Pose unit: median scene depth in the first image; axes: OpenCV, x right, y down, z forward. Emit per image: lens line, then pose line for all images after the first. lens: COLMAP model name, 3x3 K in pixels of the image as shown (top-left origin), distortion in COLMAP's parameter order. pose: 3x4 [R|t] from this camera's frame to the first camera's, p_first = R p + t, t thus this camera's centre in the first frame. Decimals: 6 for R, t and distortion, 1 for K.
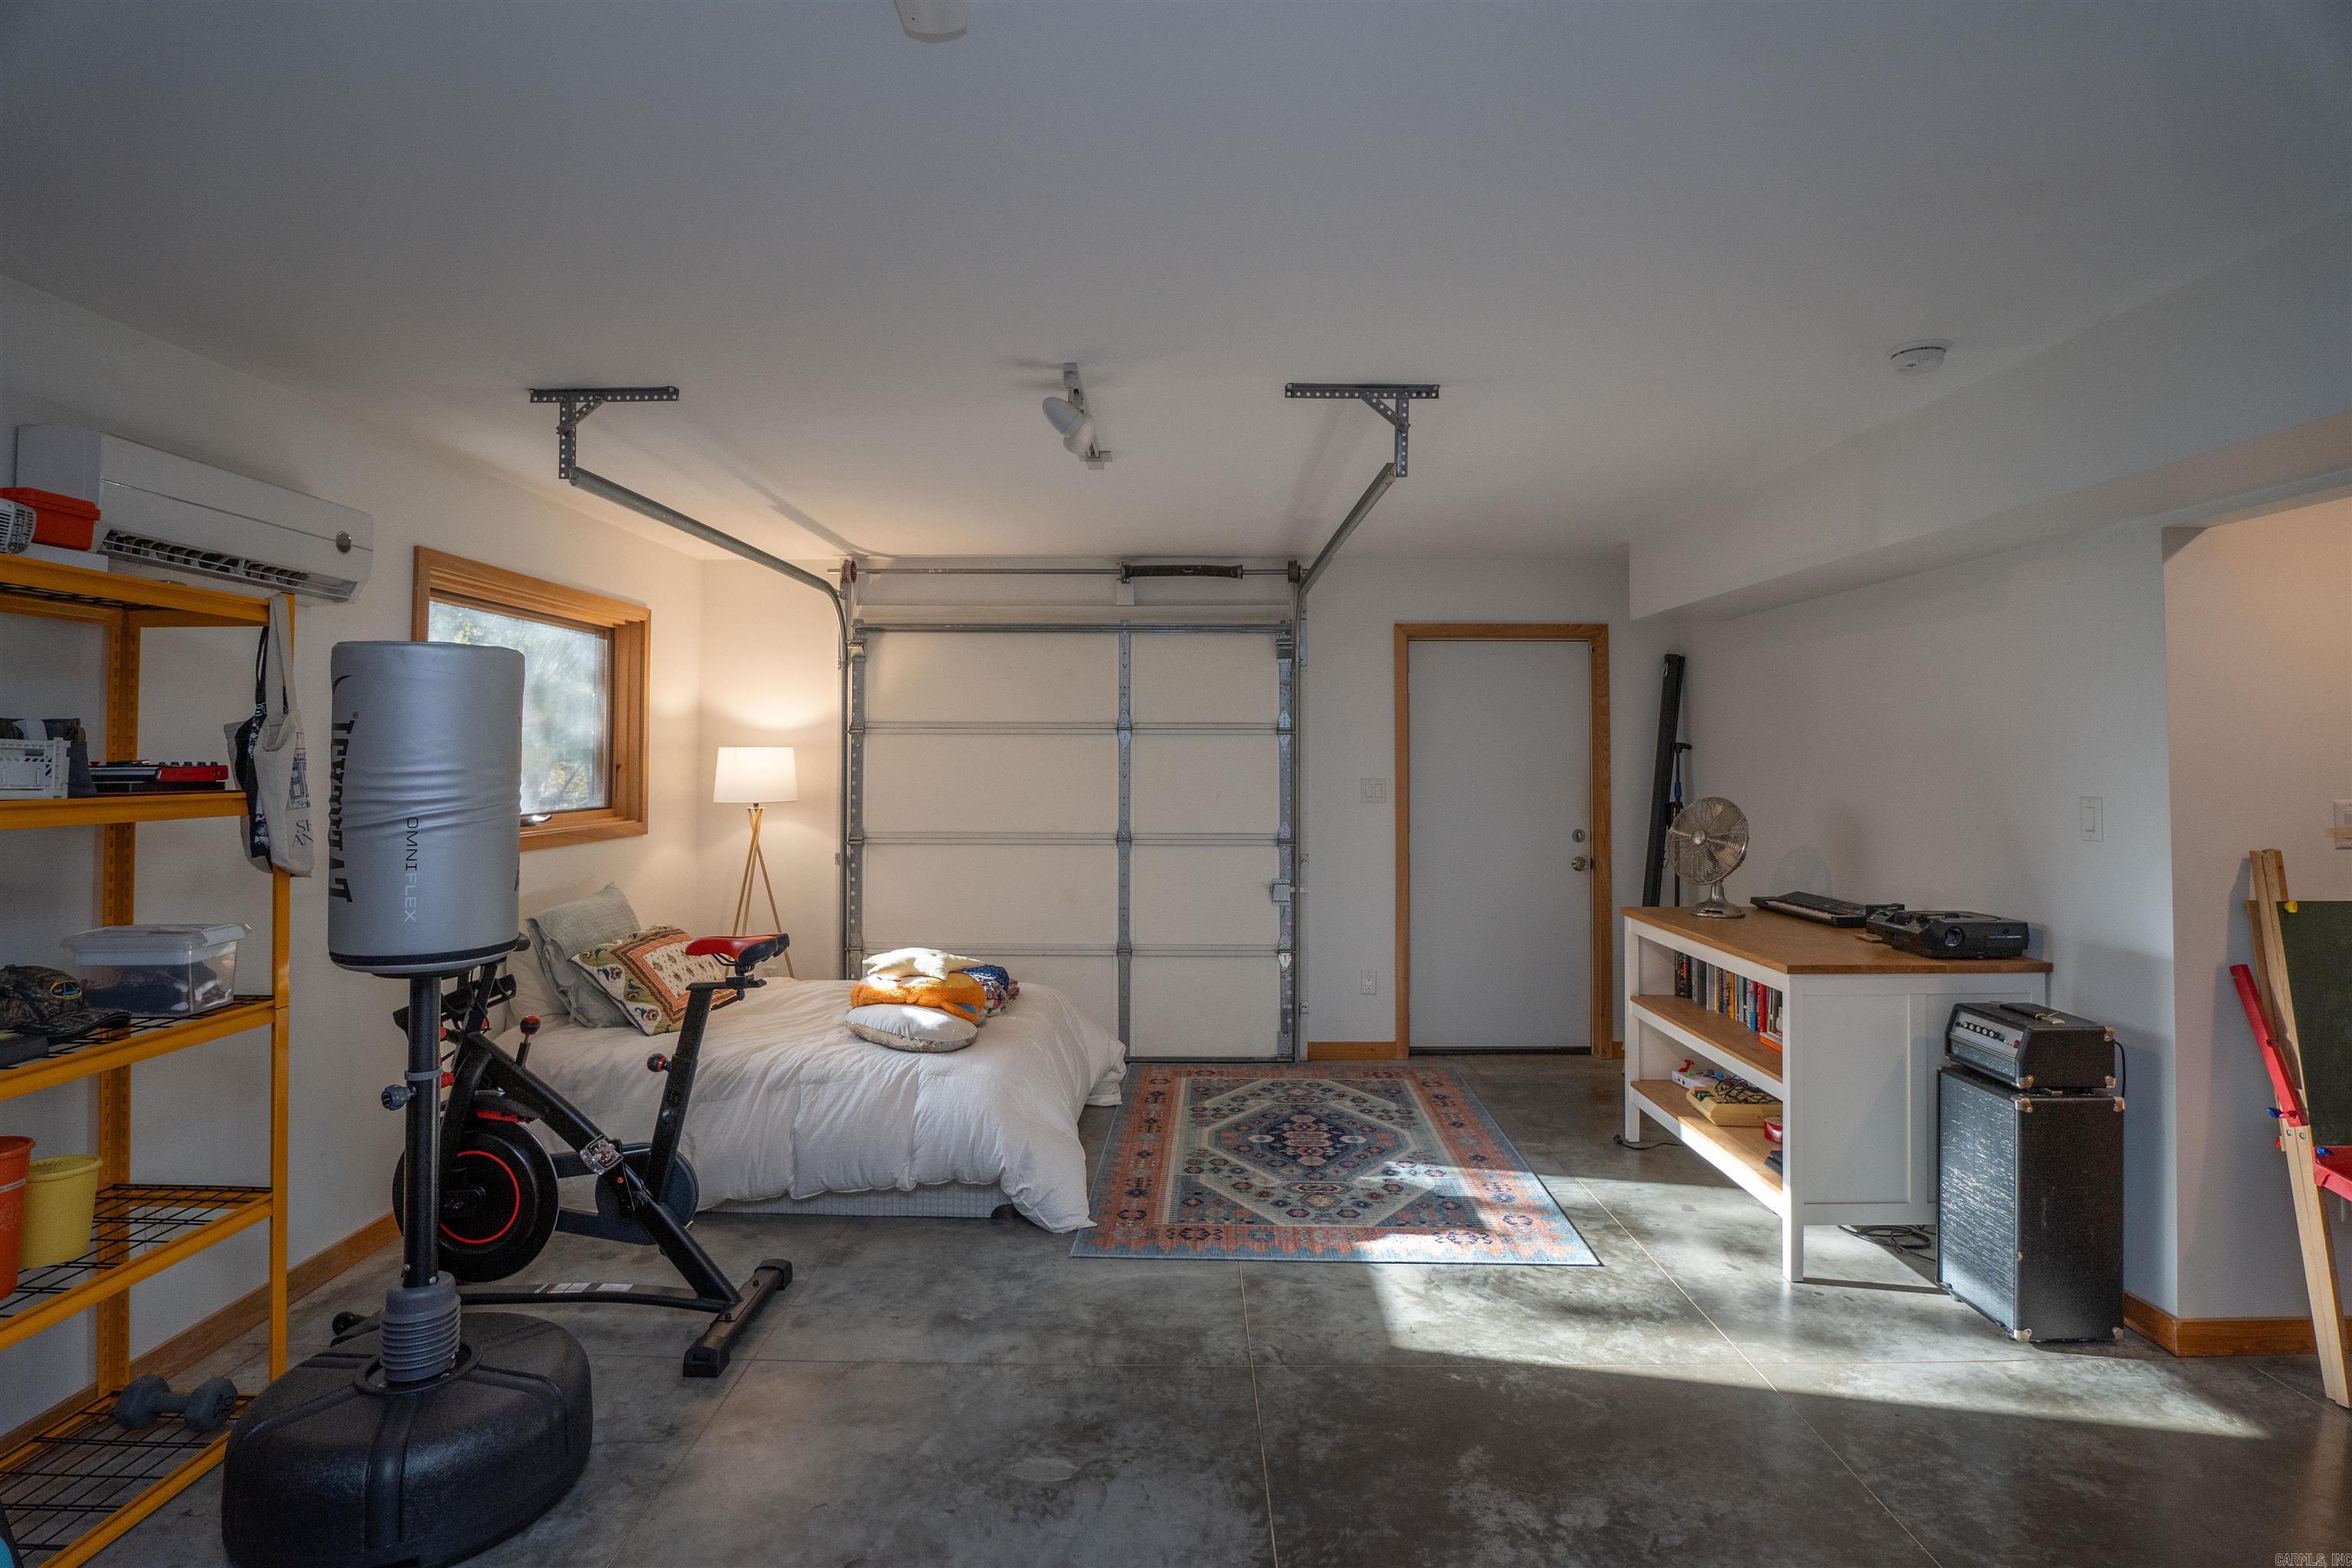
lens RADIAL K [[1165.8, 0, 1164.1], [0, 1165.8, 721.1], [0, 0, 1]] dist [-0.028990, 0.001463]
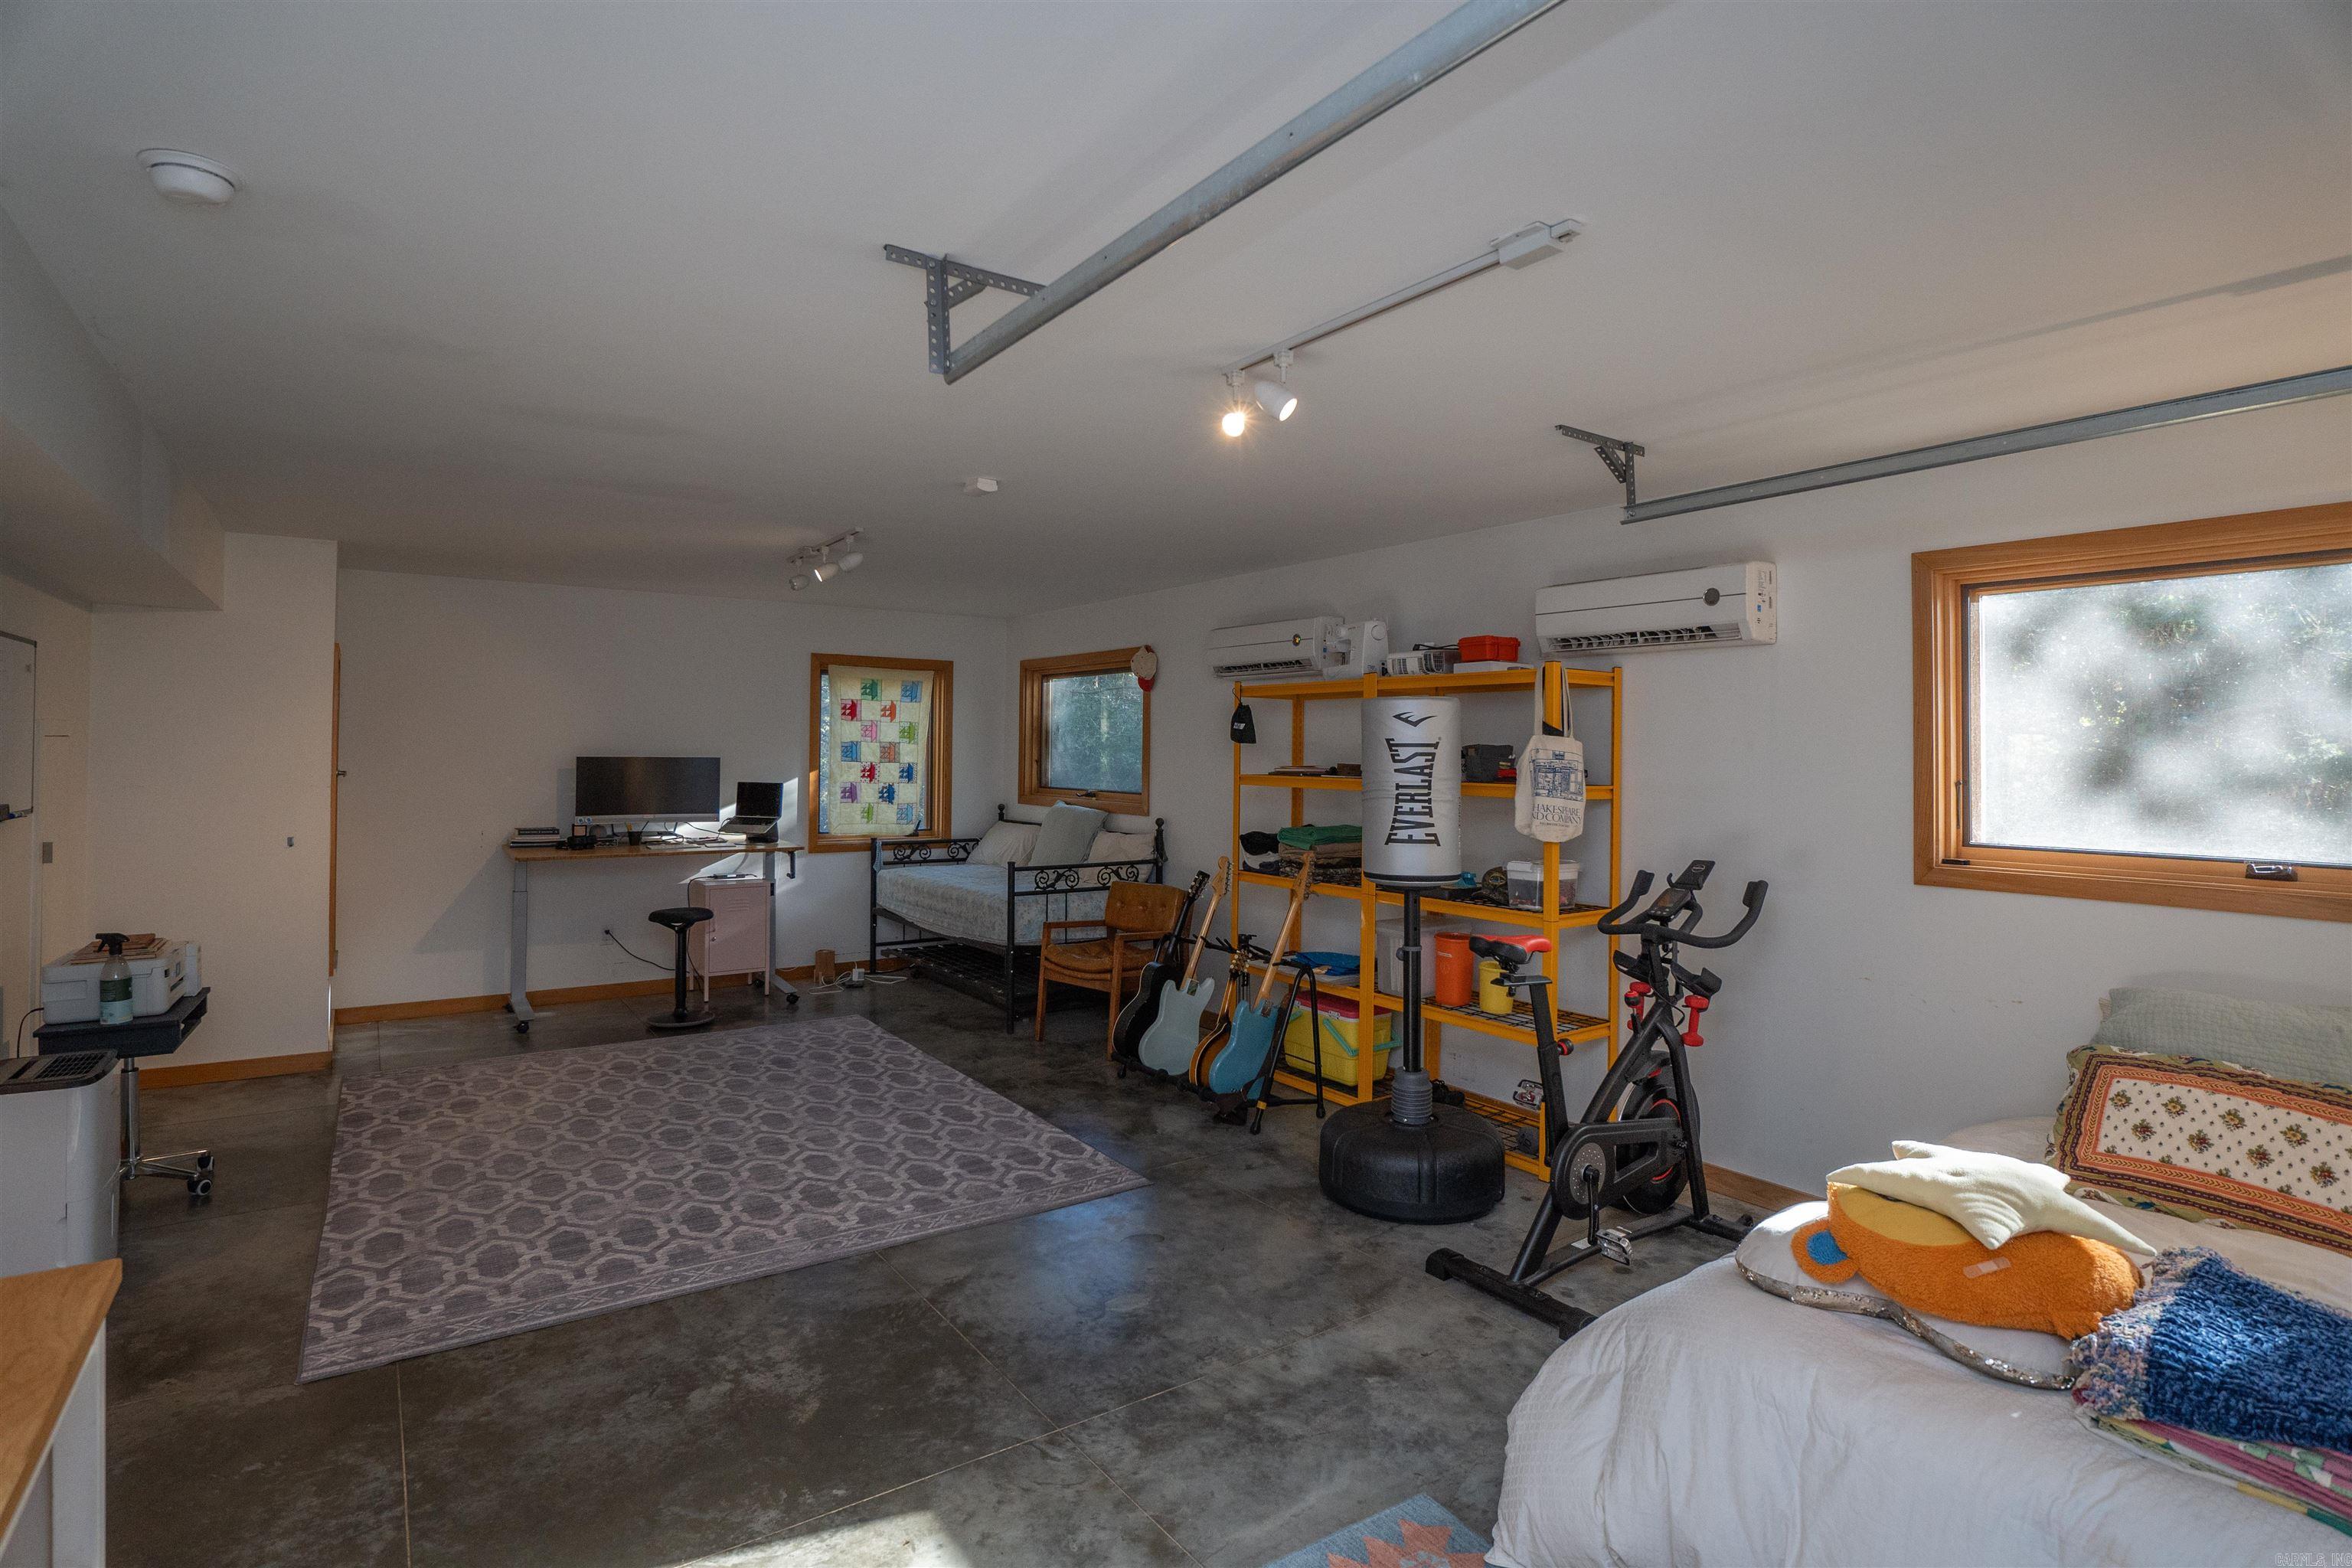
lens RADIAL K [[1139.3, 0, 1165.7], [0, 1139.3, 784.9], [0, 0, 1]] dist [-0.044077, 0.008161]
pose [[-0.808215, 0.005592, -0.588862, 0.399695], [0.005345, 0.999983, 0.002160, 0.035237], [0.588864, -0.001402, -0.808231, 1.337252]]
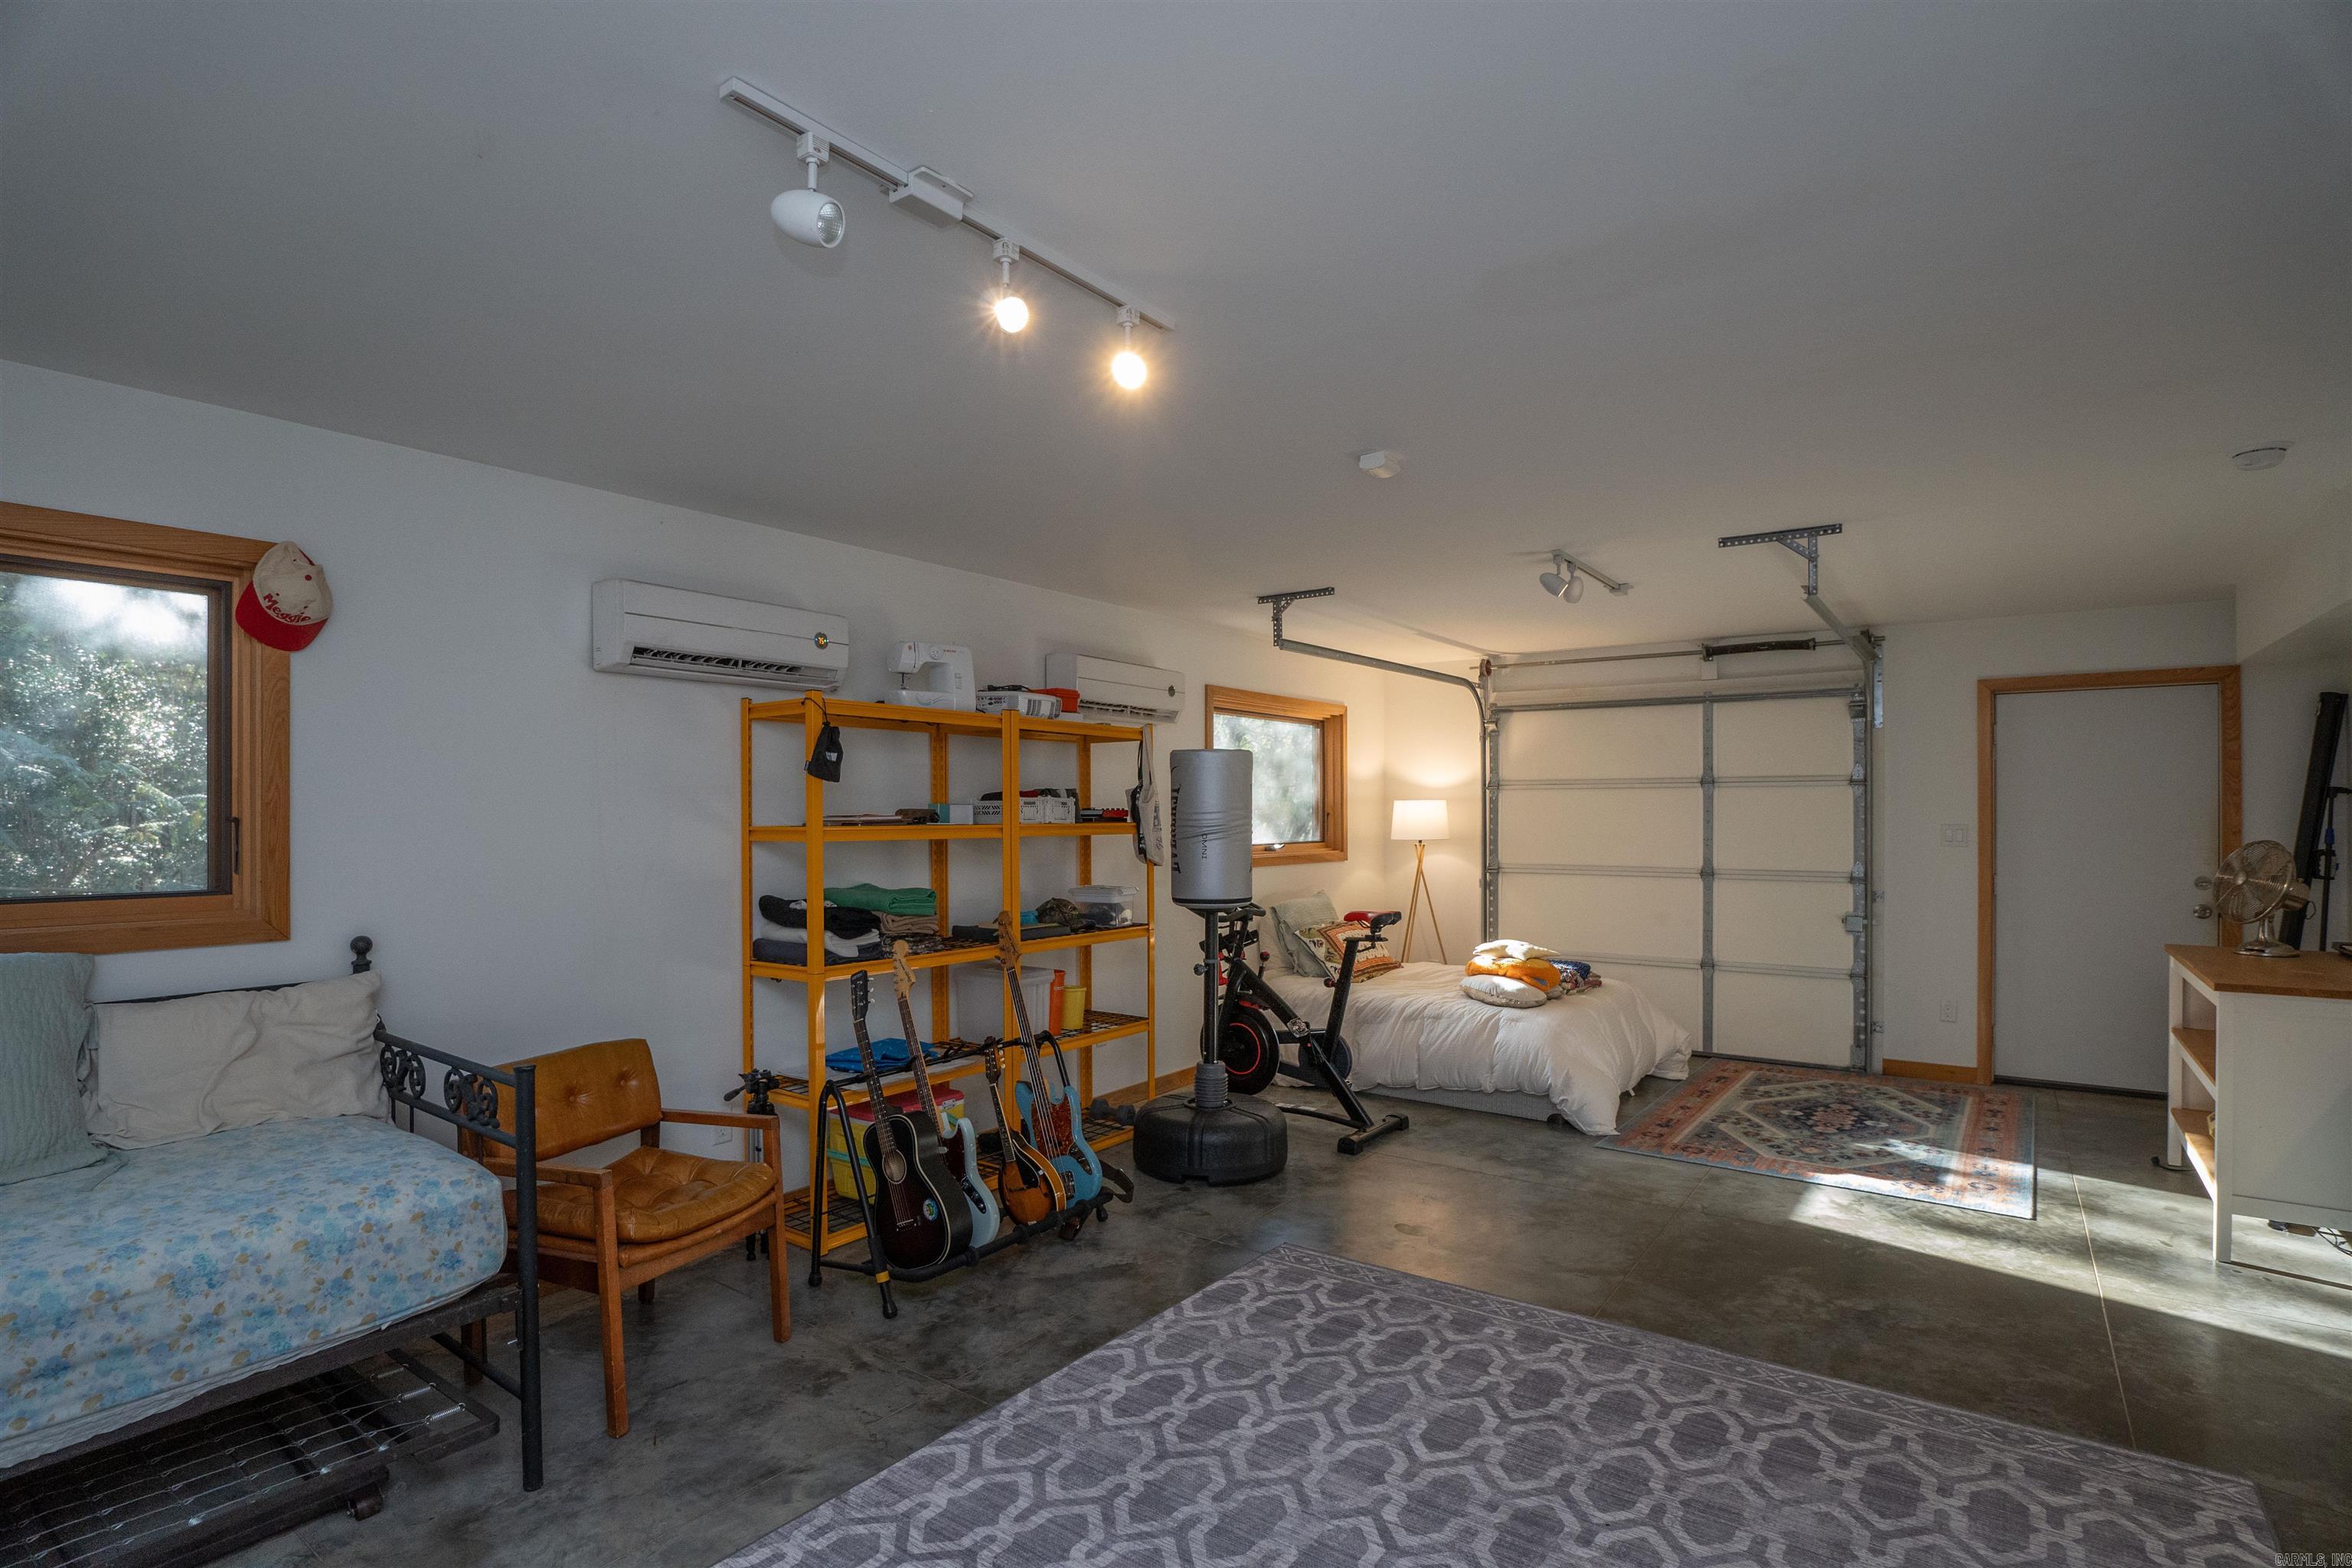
lens RADIAL K [[1139.3, 0, 1165.7], [0, 1139.3, 784.9], [0, 0, 1]] dist [-0.044077, 0.008161]
pose [[0.812259, -0.016274, -0.583069, 0.296840], [0.020127, 0.999797, 0.000133, -0.003574], [0.582949, -0.011844, 0.812422, -0.429583]]
